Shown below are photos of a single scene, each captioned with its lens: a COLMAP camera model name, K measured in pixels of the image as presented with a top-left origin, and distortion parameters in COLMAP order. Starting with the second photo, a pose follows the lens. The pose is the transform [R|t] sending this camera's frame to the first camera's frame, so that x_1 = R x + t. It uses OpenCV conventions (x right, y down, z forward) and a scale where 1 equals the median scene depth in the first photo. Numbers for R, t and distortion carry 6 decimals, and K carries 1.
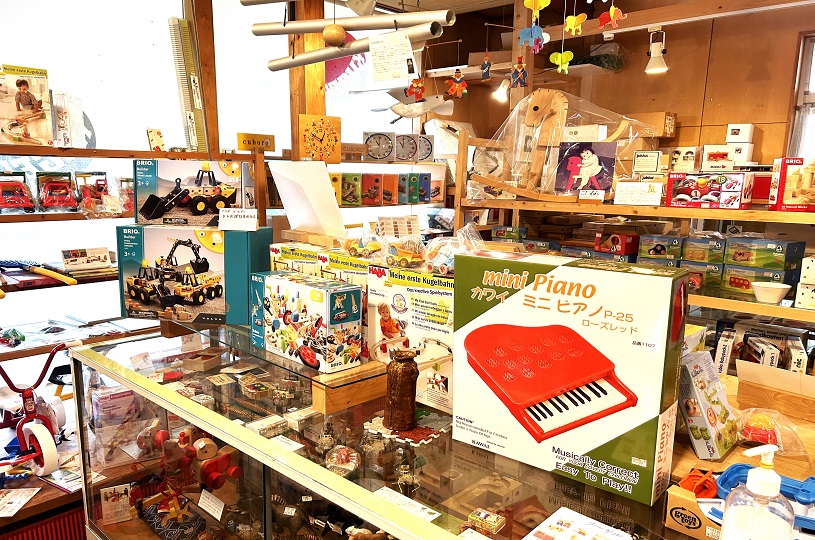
lens RADIAL K [[613.1, 0, 405.0], [0, 613.1, 273.9], [0, 0, 1]] dist [-0.010693, -0.008013]
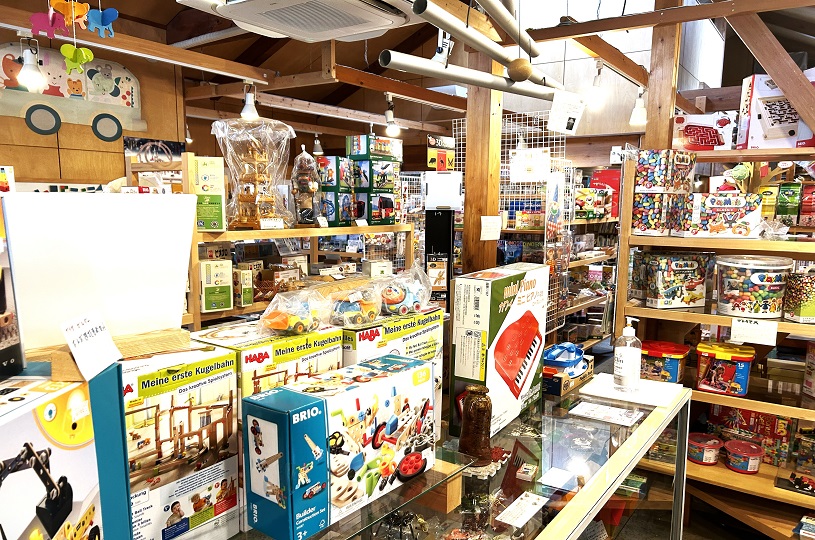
lens RADIAL K [[613.1, 0, 405.7], [0, 613.1, 268.8], [0, 0, 1]] dist [-0.010693, -0.008013]
pose [[-0.138859, -0.121997, 0.982769, -0.820942], [0.150127, 0.978321, 0.142656, -0.193614], [-0.978867, 0.167349, -0.117533, 1.024084]]
